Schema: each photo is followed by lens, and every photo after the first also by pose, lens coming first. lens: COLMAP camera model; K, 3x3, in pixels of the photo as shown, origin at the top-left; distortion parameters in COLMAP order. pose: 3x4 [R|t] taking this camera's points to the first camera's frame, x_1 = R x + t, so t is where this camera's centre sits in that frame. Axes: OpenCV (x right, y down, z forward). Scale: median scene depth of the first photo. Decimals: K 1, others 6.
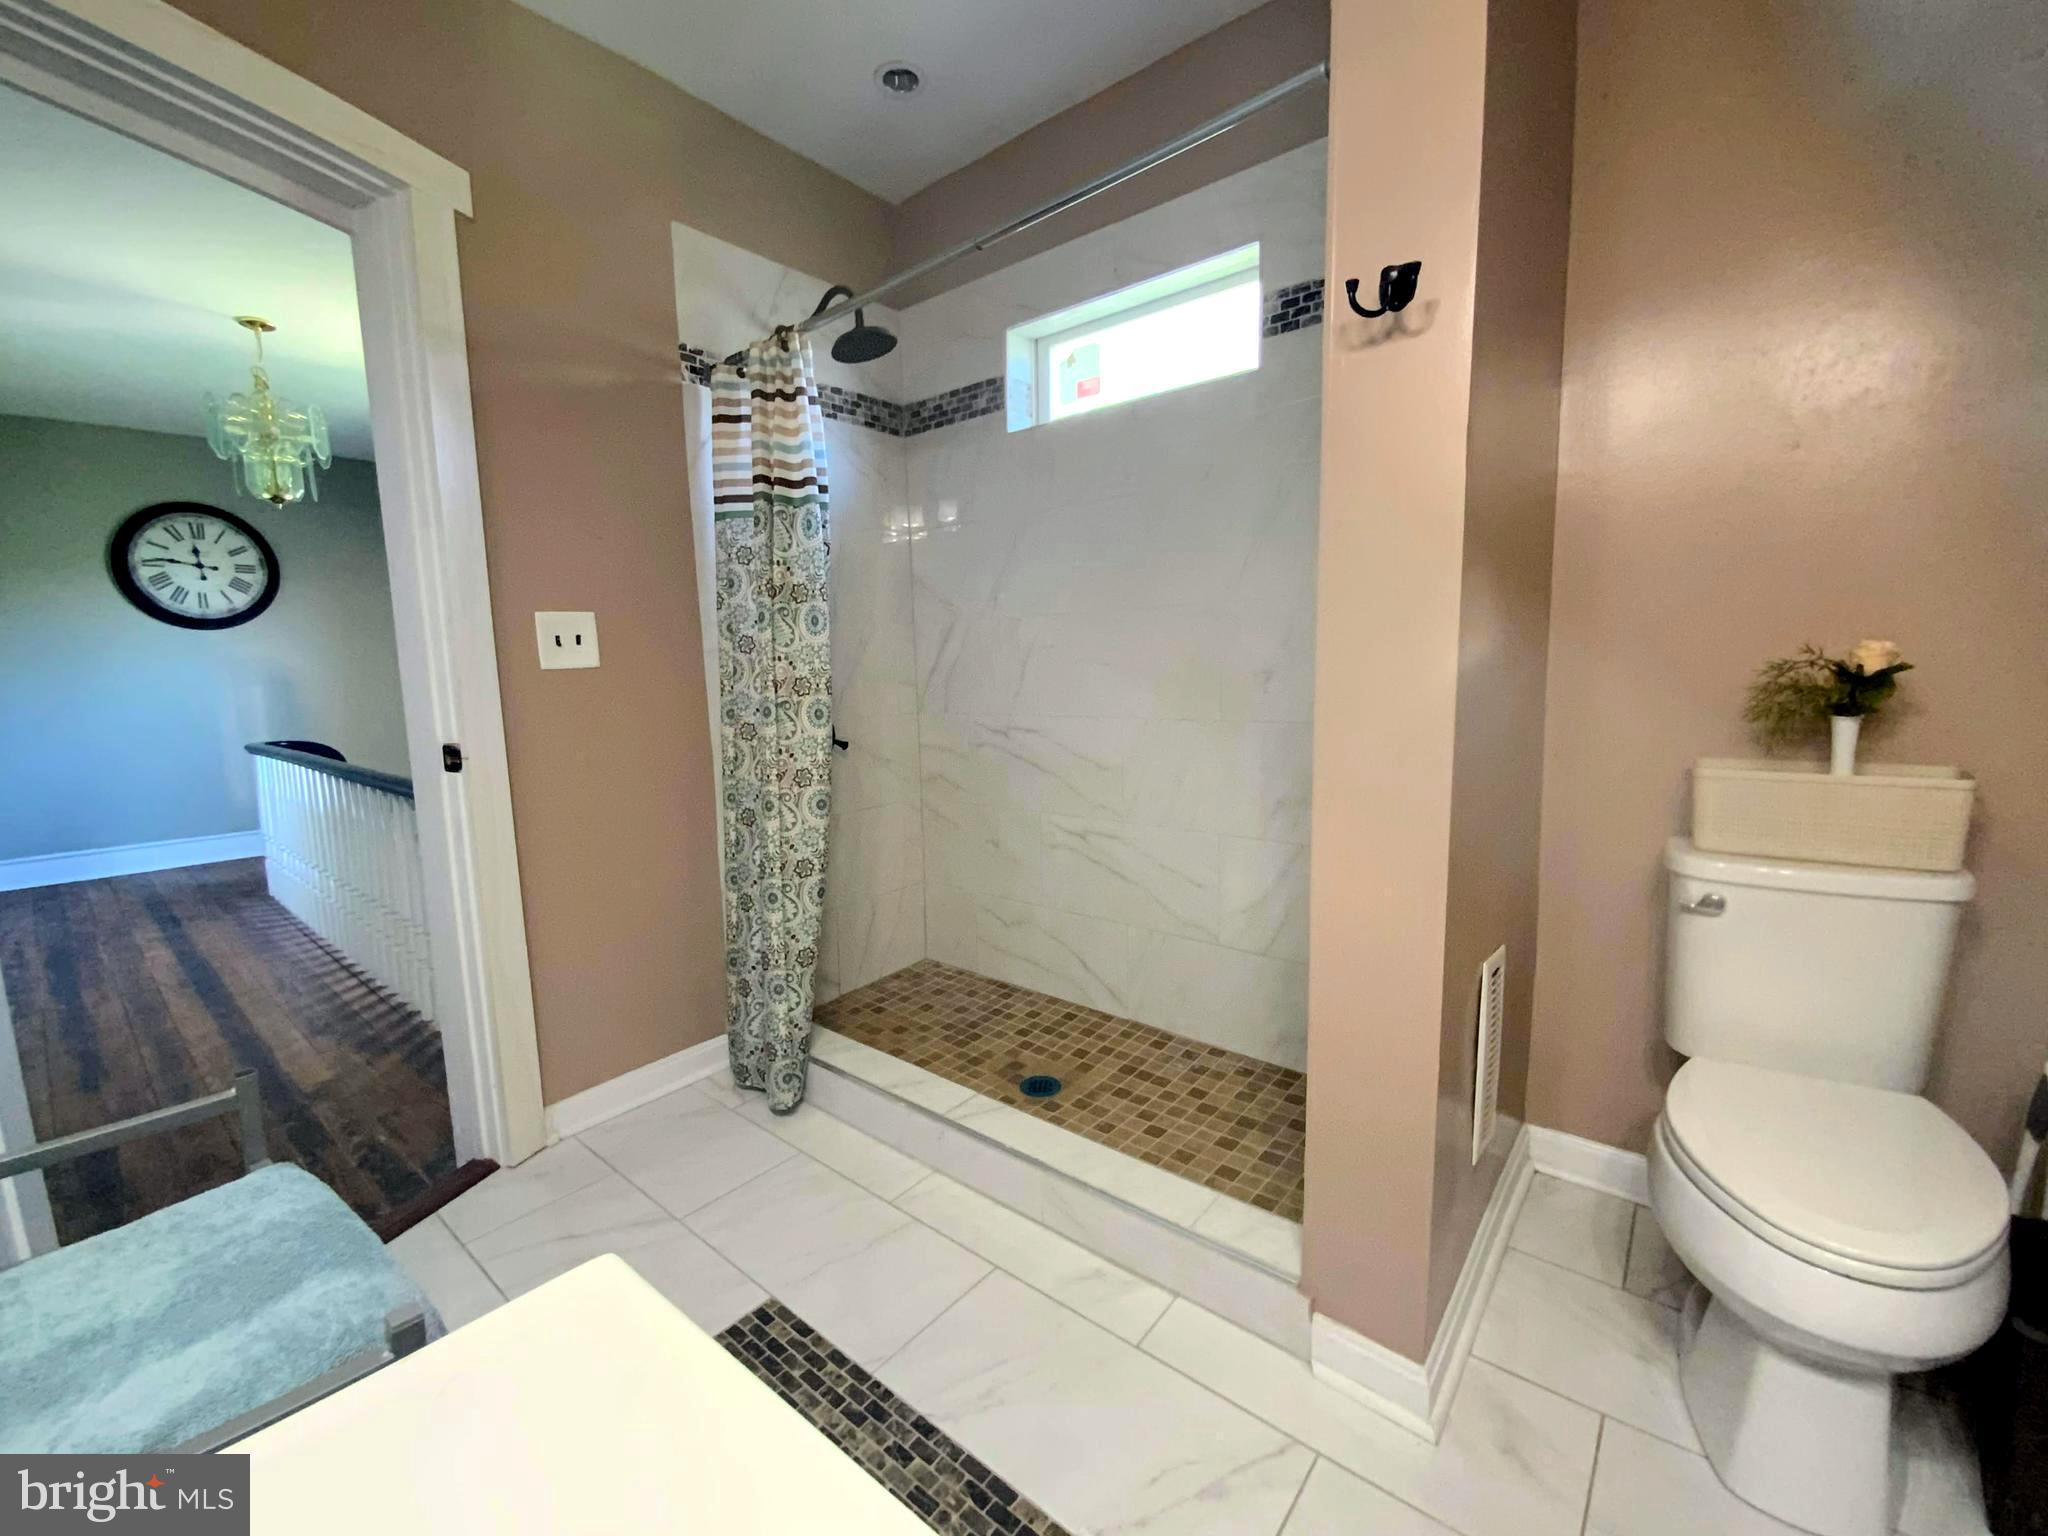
lens RADIAL K [[834.2, 0, 1025.1], [0, 834.2, 762.5], [0, 0, 1]] dist [-0.000790, -0.006142]
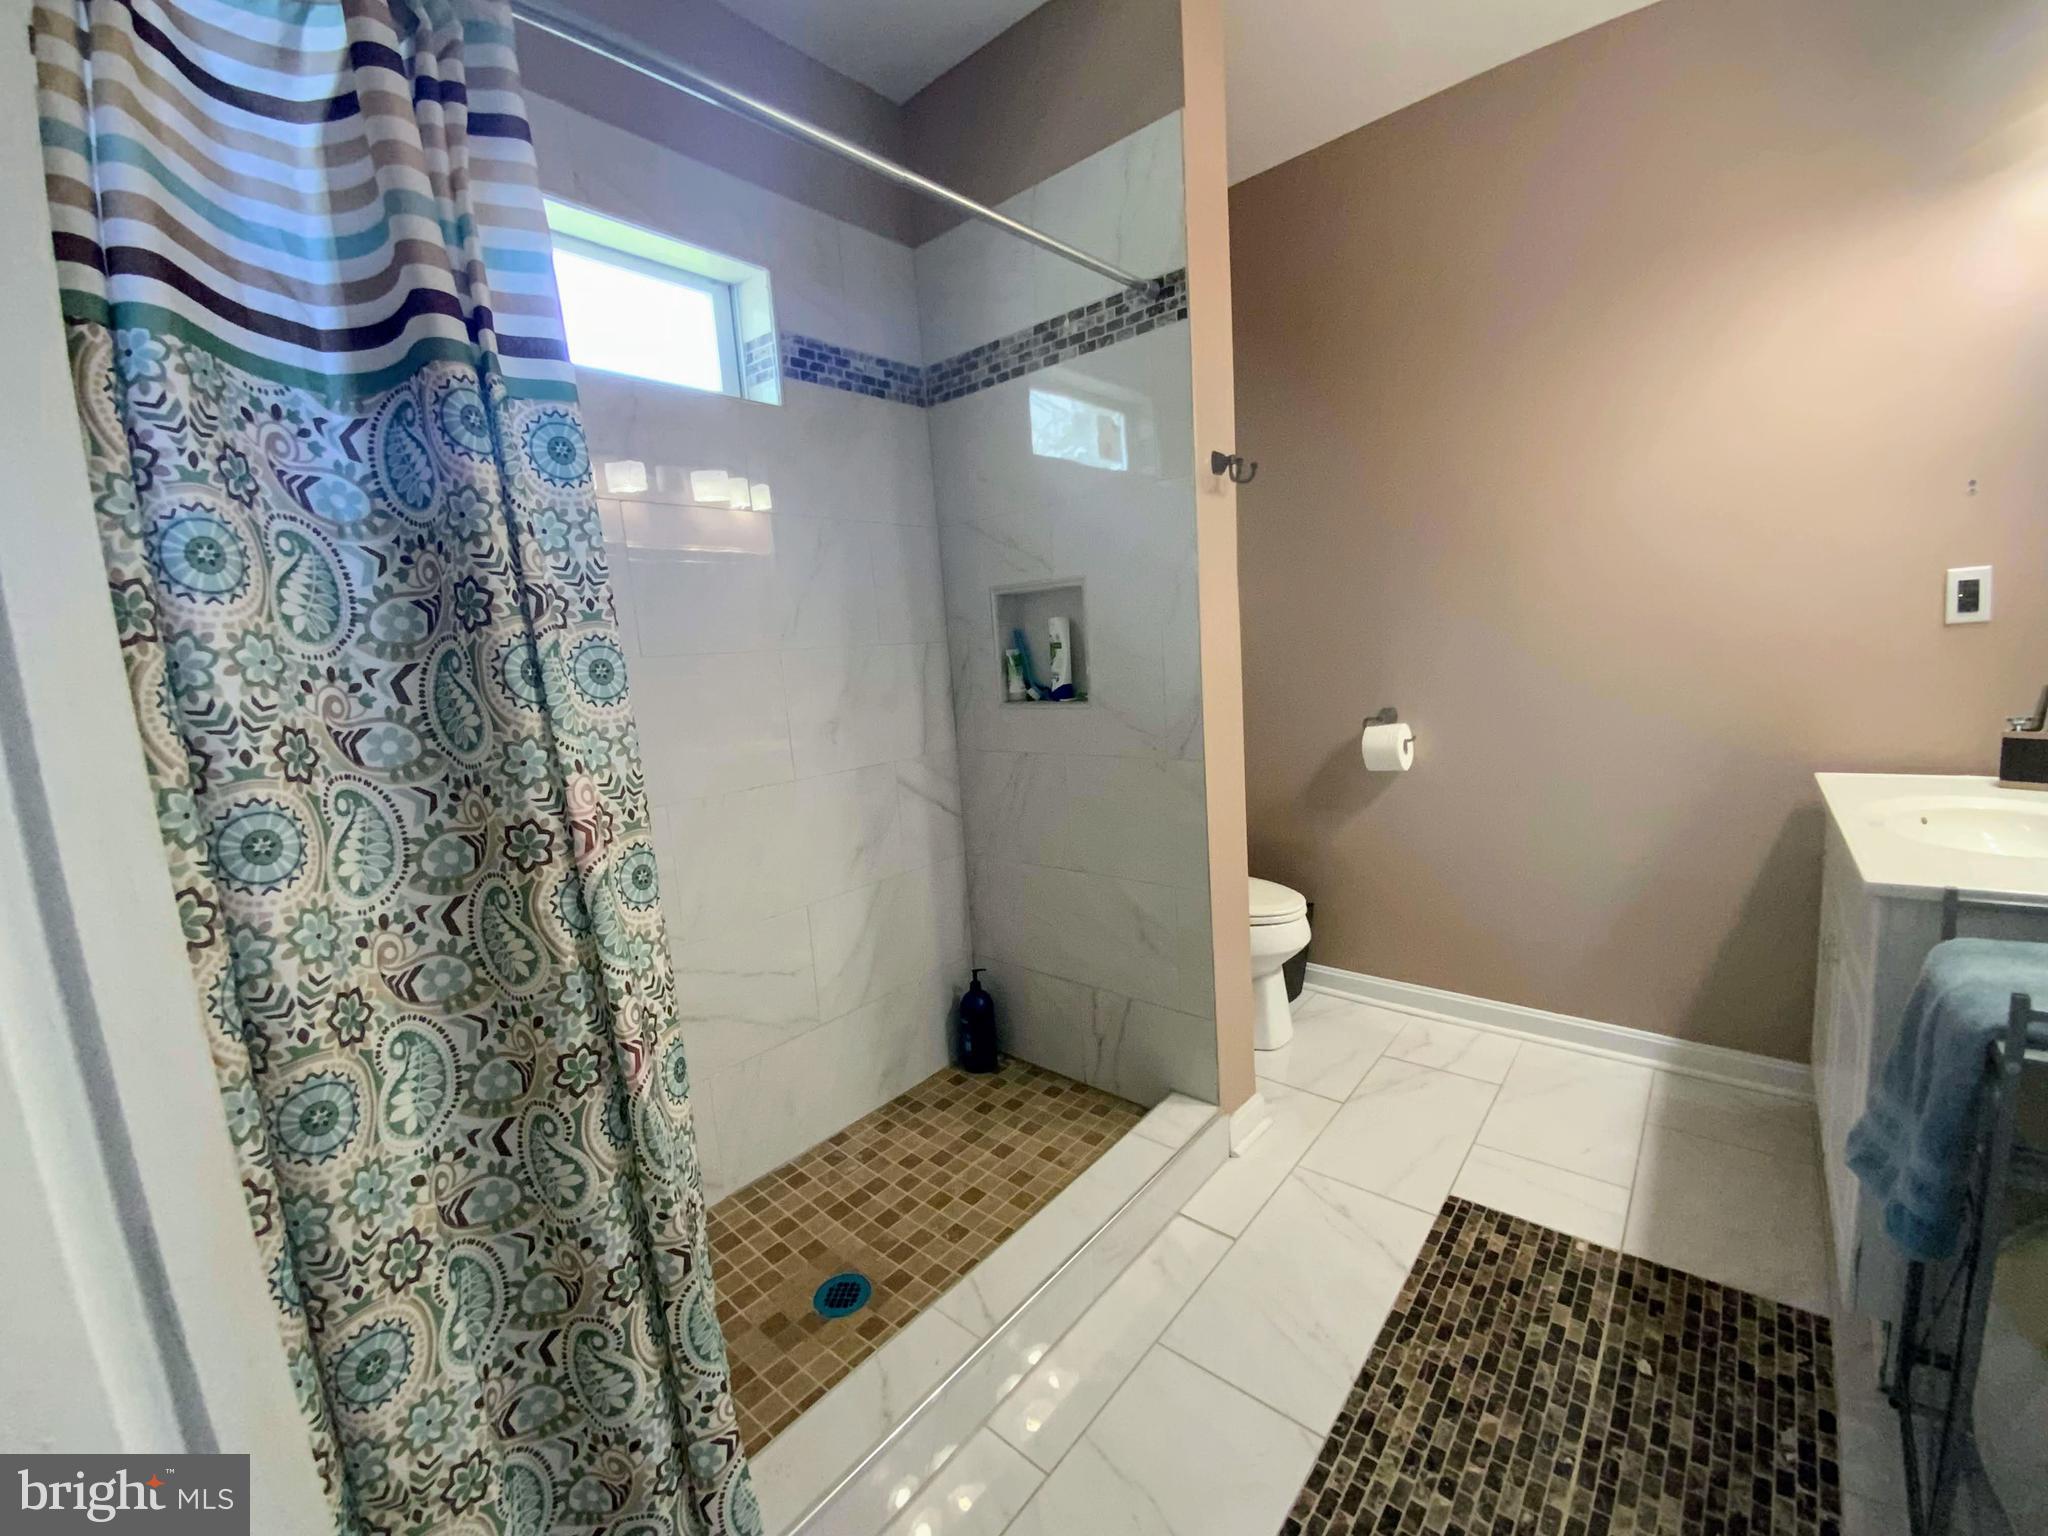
lens RADIAL K [[834.2, 0, 1023.8], [0, 834.2, 762.8], [0, 0, 1]] dist [-0.000790, -0.006142]
pose [[0.016368, -0.115268, 0.993200, -0.720100], [0.193989, 0.974824, 0.109939, -0.132117], [-0.980867, 0.190870, 0.038317, 0.794435]]
